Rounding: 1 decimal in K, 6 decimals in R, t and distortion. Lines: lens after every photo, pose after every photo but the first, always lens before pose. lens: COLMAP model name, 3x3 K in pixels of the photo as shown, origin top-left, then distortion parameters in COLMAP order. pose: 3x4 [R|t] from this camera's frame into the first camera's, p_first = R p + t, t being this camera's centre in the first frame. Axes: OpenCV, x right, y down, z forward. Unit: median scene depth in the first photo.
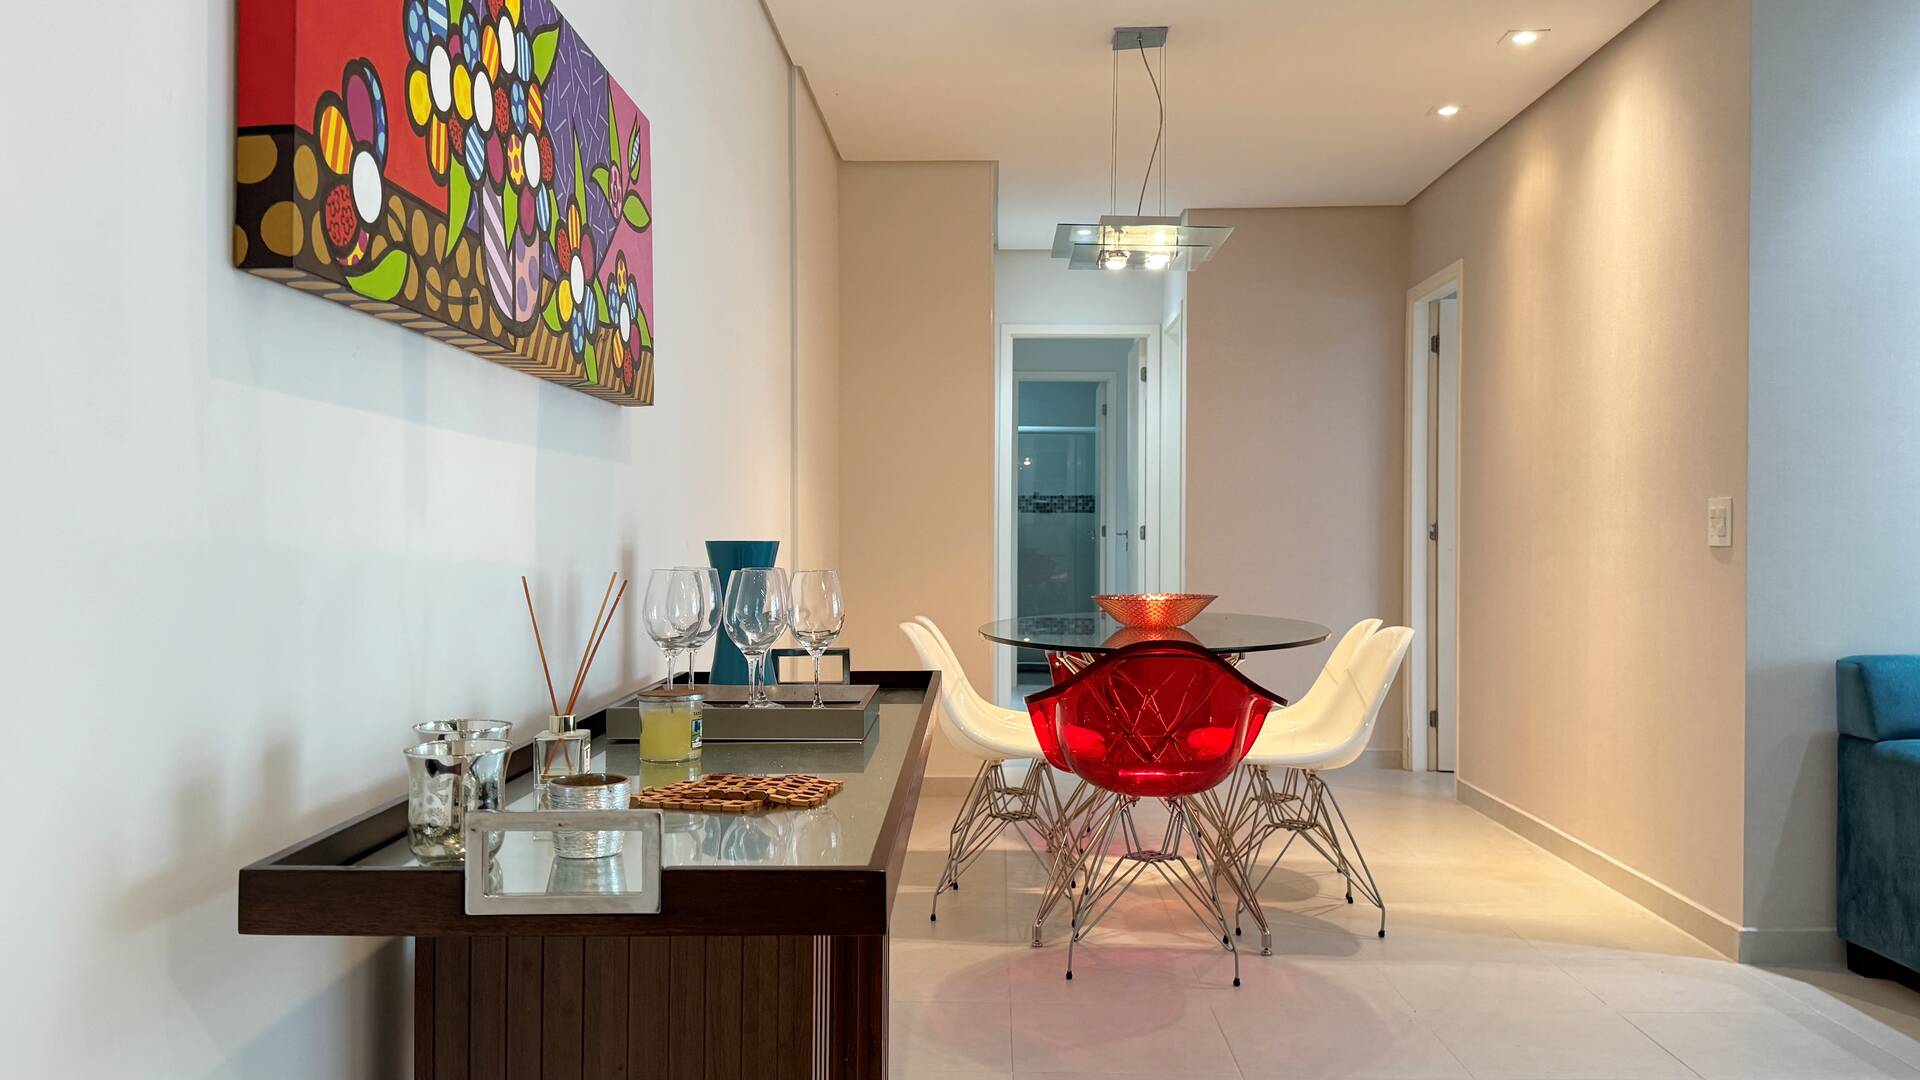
lens RADIAL K [[1588.2, 0, 959.9], [0, 1588.2, 556.7], [0, 0, 1]] dist [0.066669, -0.102757]
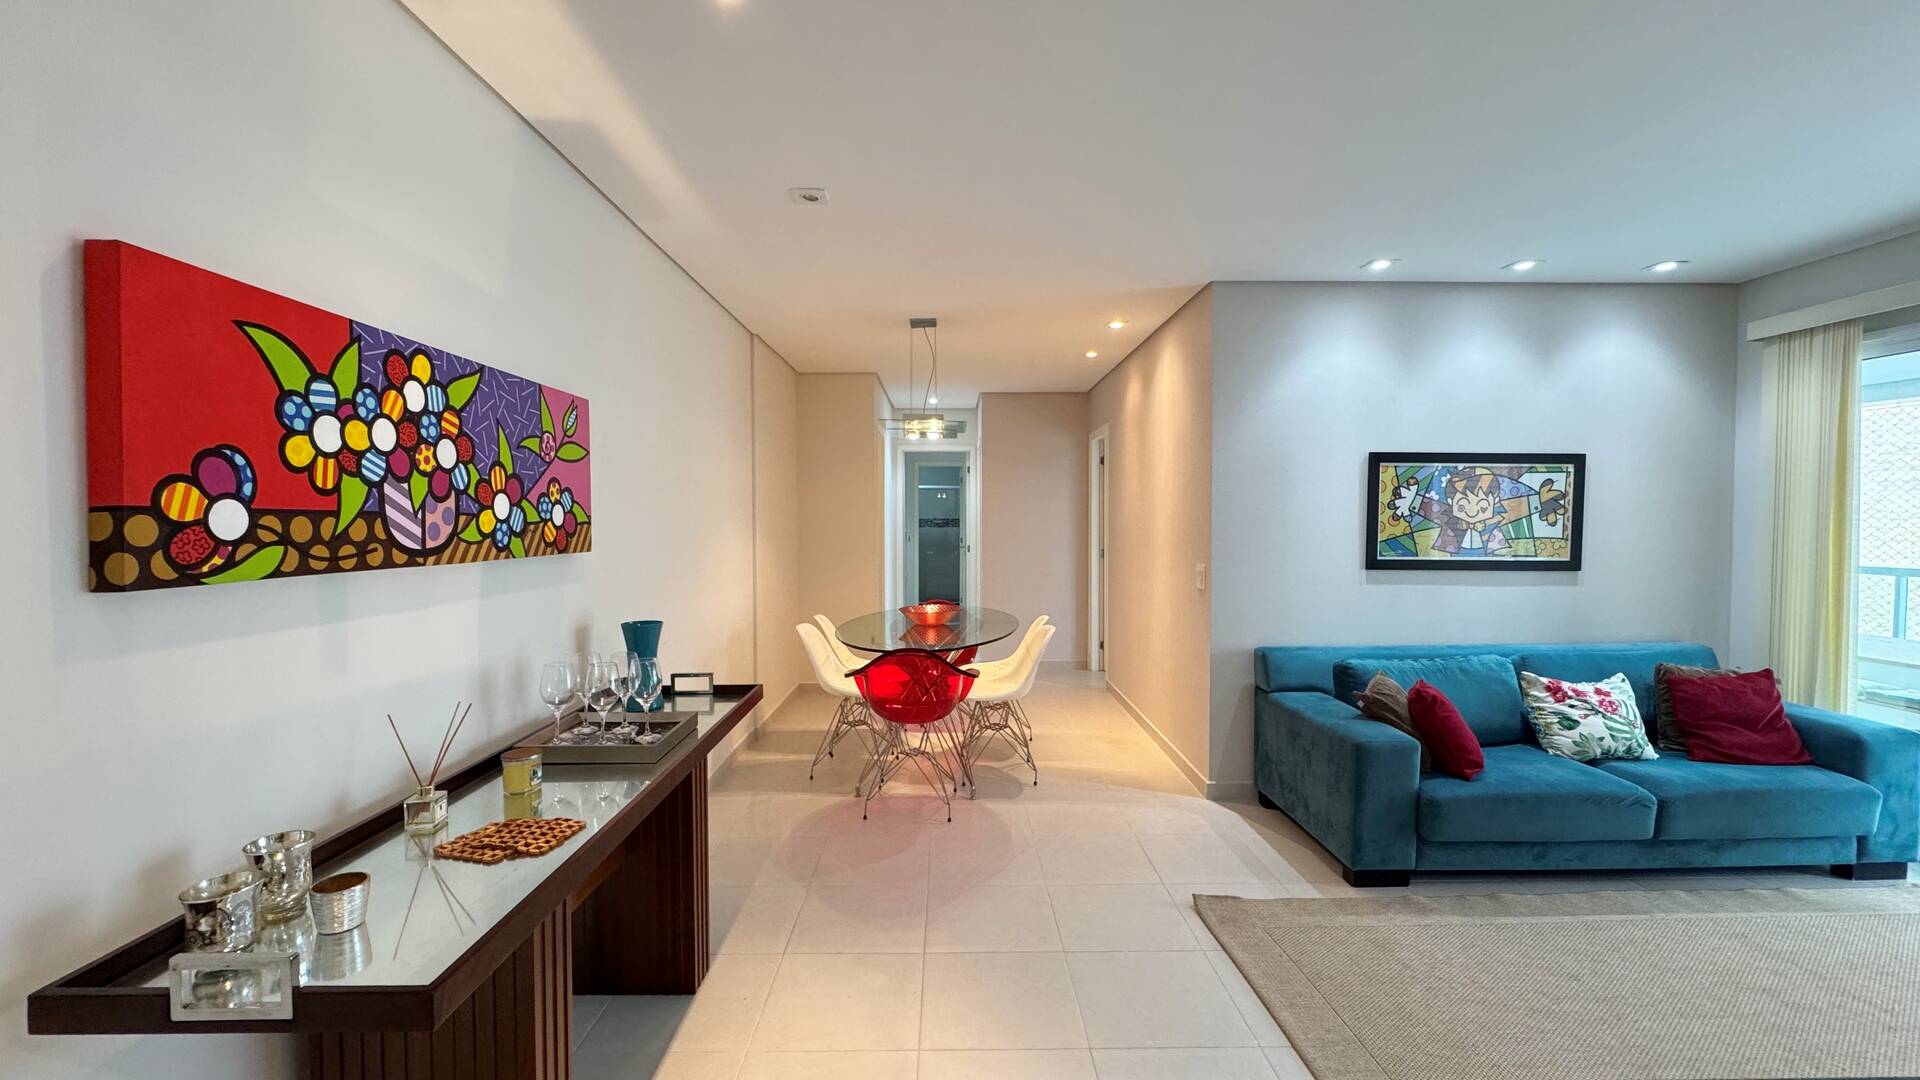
lens RADIAL K [[764.3, 0, 957.2], [0, 764.3, 539.2], [0, 0, 1]] dist [-0.002913, 0.000286]
pose [[0.999407, -0.004325, 0.034169, 0.220283], [0.003879, 0.999907, 0.013111, -0.128782], [-0.034223, -0.012971, 0.999330, 0.099491]]
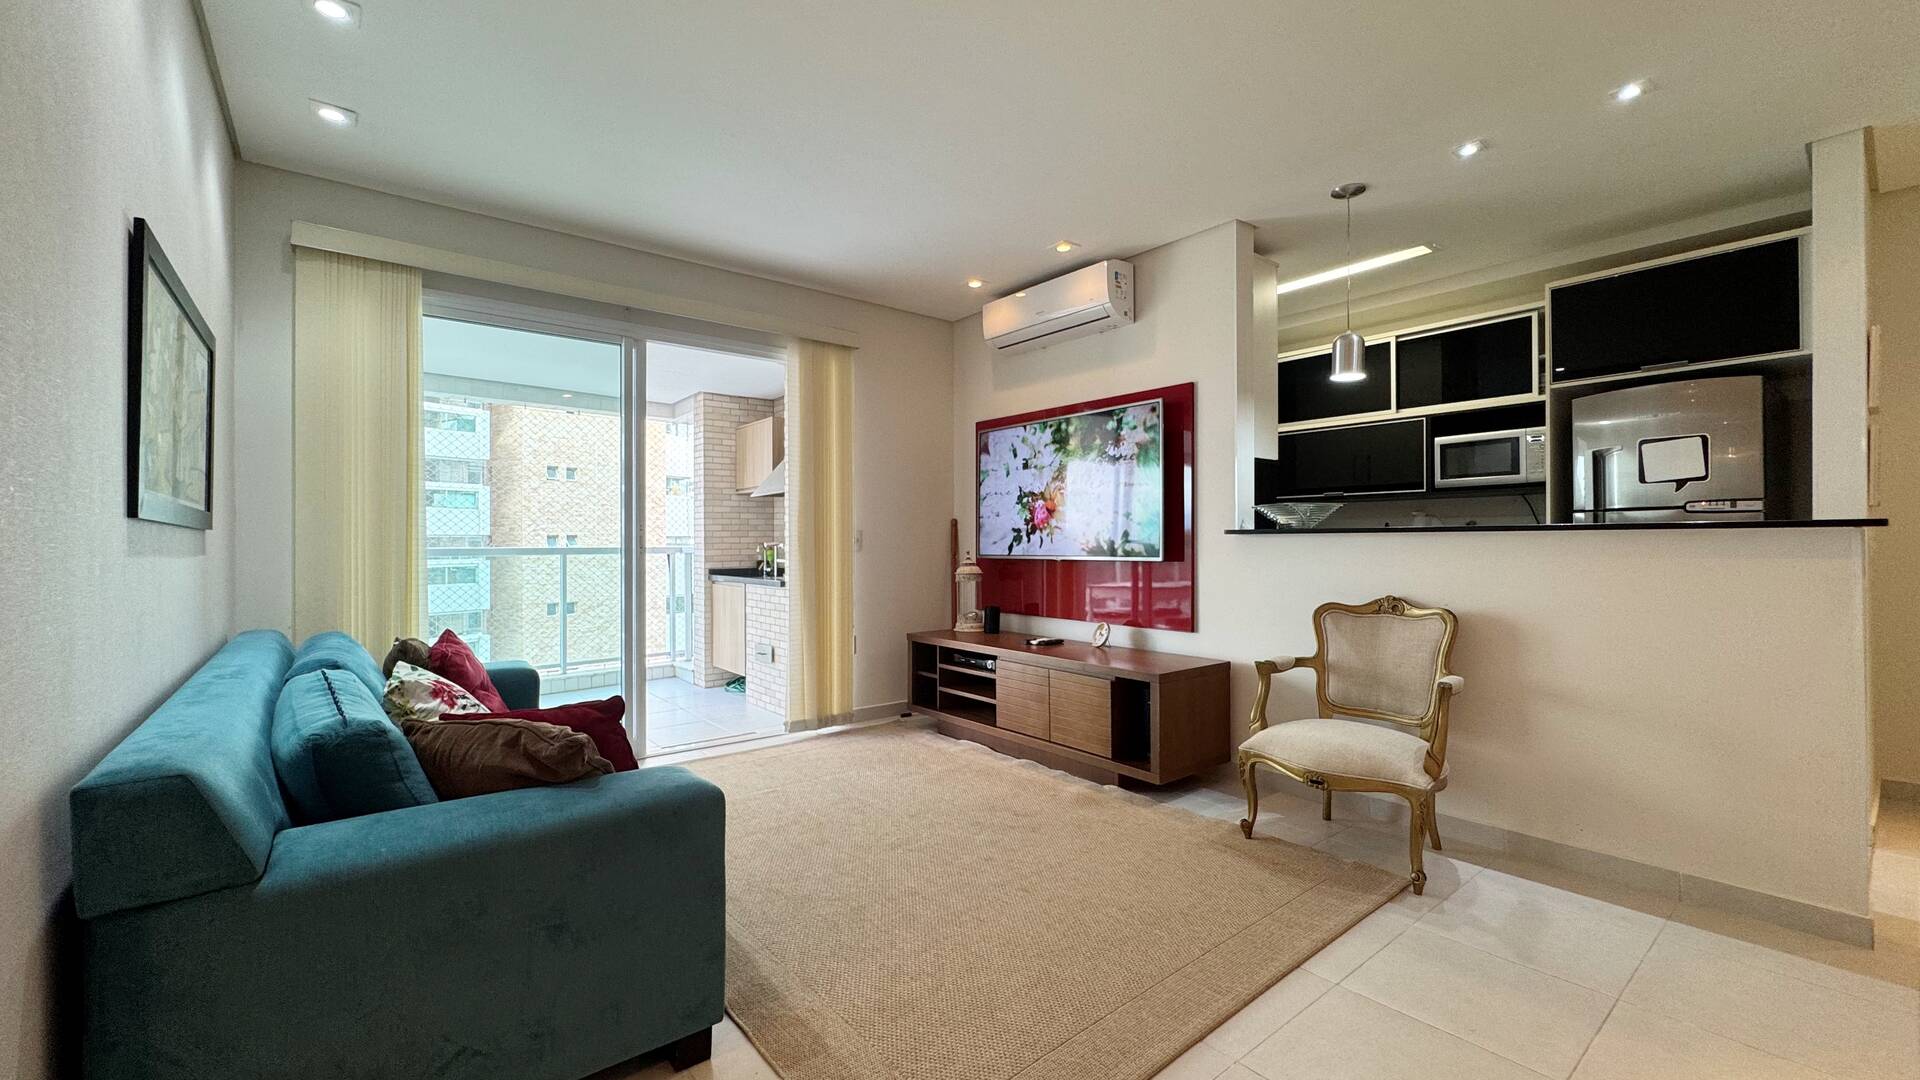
lens RADIAL K [[764.3, 0, 959.0], [0, 764.3, 540.6], [0, 0, 1]] dist [-0.002913, 0.000286]
pose [[-0.643844, 0.000376, 0.765157, 0.225578], [0.012164, 0.999879, 0.009744, -0.030528], [-0.765060, 0.015581, -0.643770, 1.413221]]
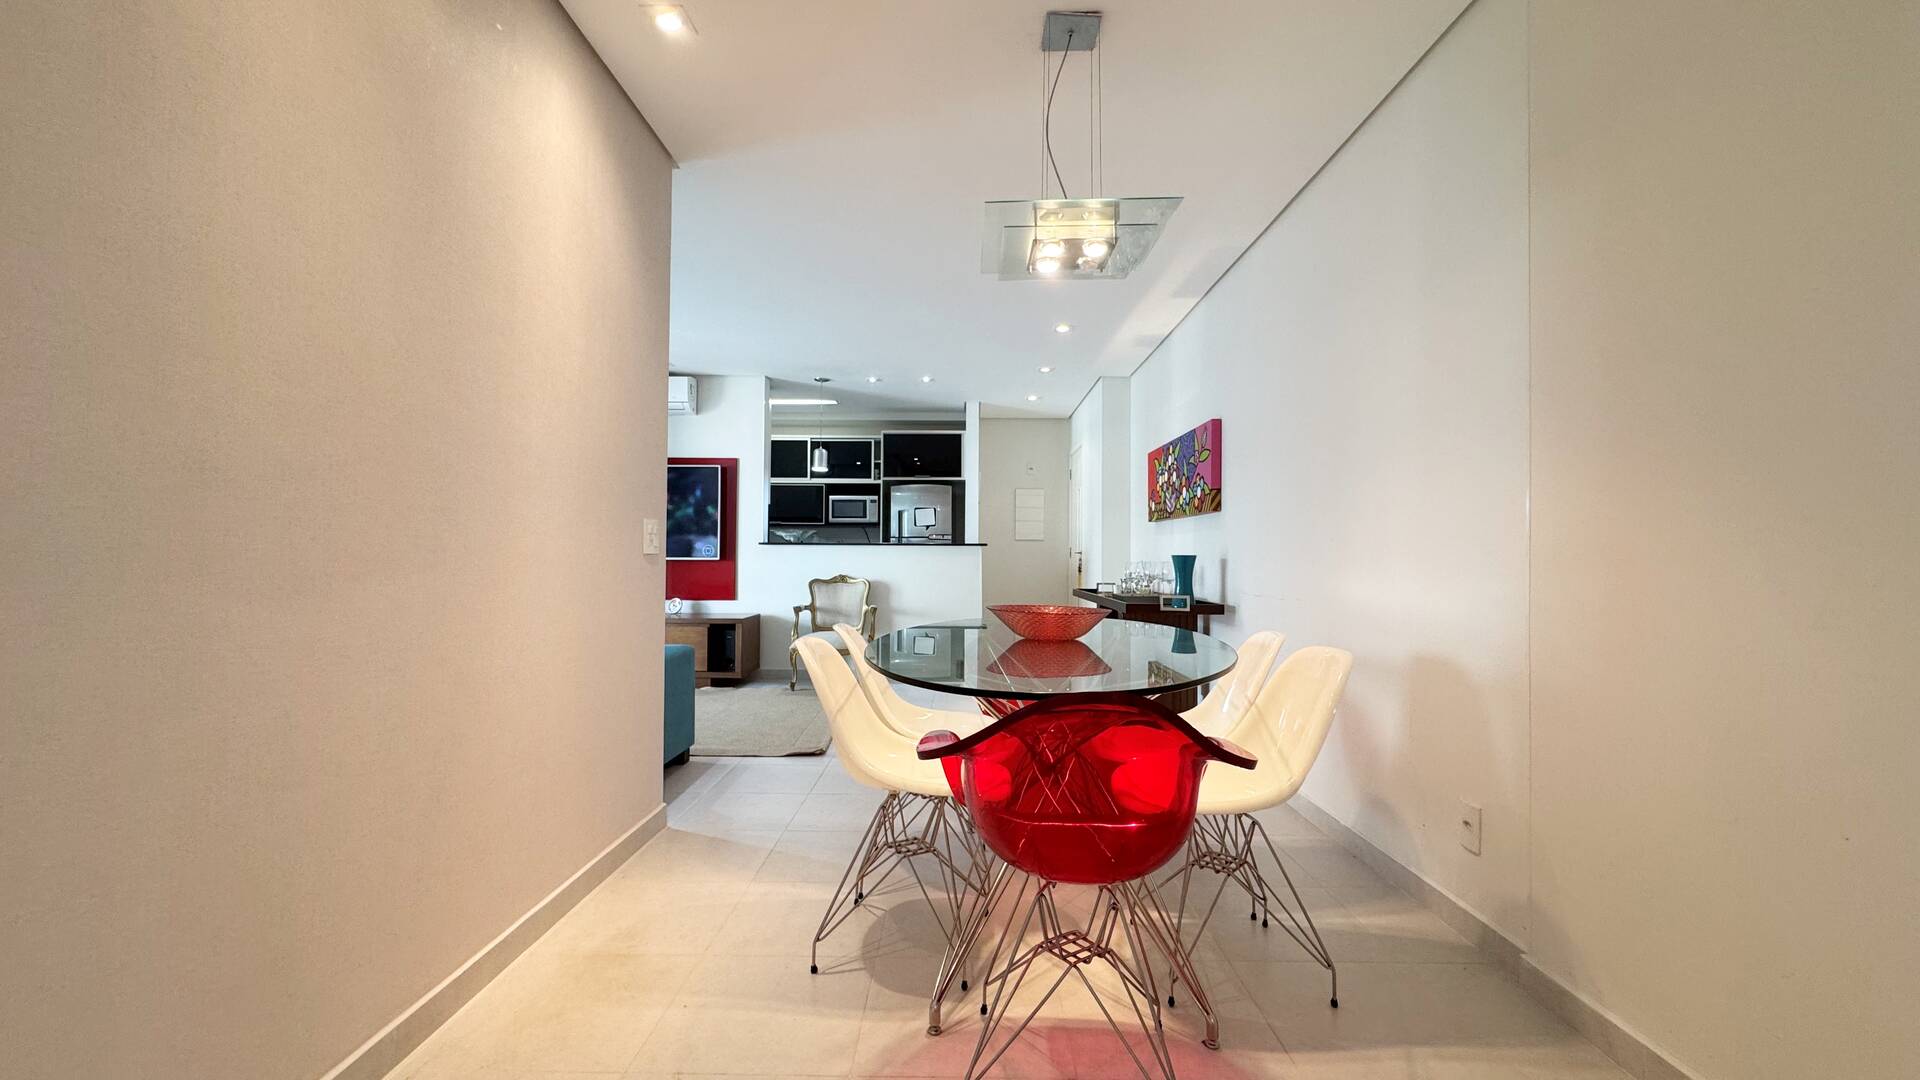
lens RADIAL K [[764.3, 0, 955.9], [0, 764.3, 537.0], [0, 0, 1]] dist [-0.002913, 0.000286]
pose [[-0.999917, -0.009255, -0.008945, 0.332524], [-0.009157, 0.999898, -0.010999, -0.026173], [0.009046, -0.010916, -0.999900, 2.651418]]
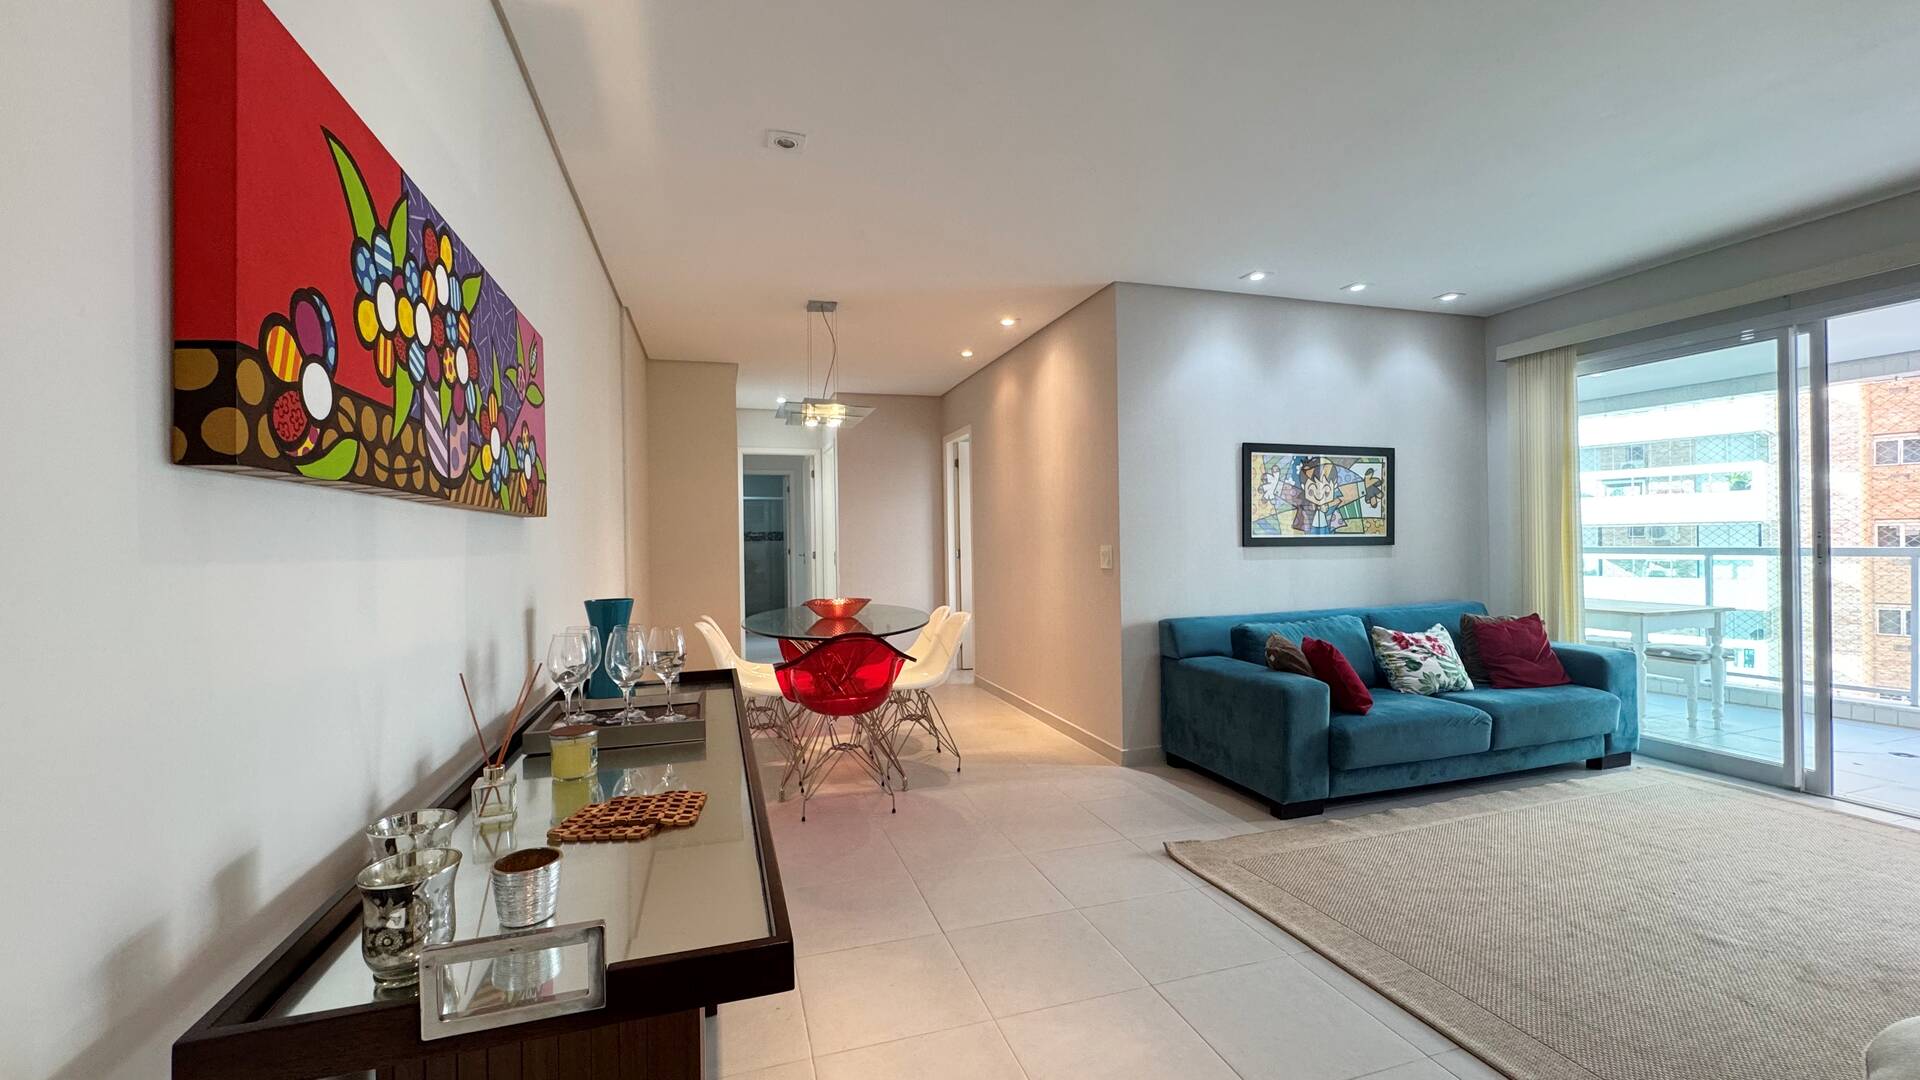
lens RADIAL K [[764.3, 0, 957.8], [0, 764.3, 539.6], [0, 0, 1]] dist [-0.002913, 0.000286]
pose [[0.947453, -0.017775, 0.319401, -0.053445], [0.023242, 0.999641, -0.013314, -0.057033], [-0.319050, 0.020038, 0.947526, 0.167658]]
